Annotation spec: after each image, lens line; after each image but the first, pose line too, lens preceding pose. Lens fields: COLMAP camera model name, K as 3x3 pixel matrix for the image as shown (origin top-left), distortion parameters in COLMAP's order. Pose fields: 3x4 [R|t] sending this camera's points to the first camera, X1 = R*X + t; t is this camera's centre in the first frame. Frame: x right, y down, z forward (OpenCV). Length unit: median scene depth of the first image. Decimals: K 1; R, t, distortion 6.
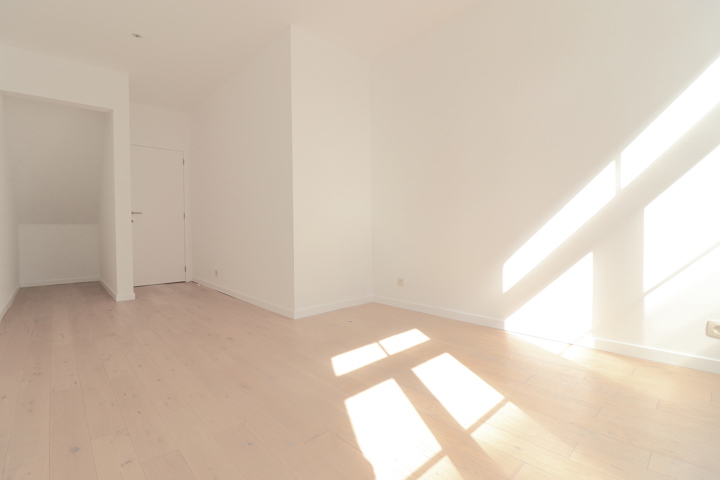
lens RADIAL K [[330.3, 0, 363.1], [0, 330.3, 235.0], [0, 0, 1]] dist [-0.024799, -0.000214]
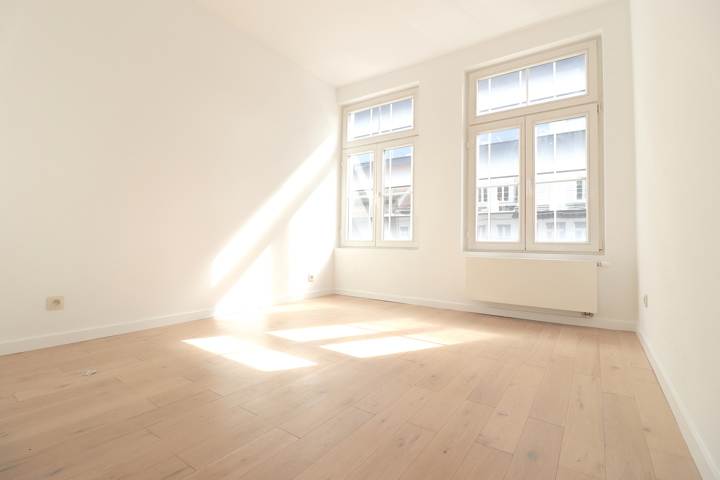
lens RADIAL K [[330.3, 0, 363.1], [0, 330.3, 235.0], [0, 0, 1]] dist [-0.024799, -0.000214]
pose [[-0.216220, 0.027761, 0.975950, -0.923264], [0.003180, 0.999610, -0.027730, 0.056478], [-0.976340, -0.002892, -0.216224, 0.903470]]
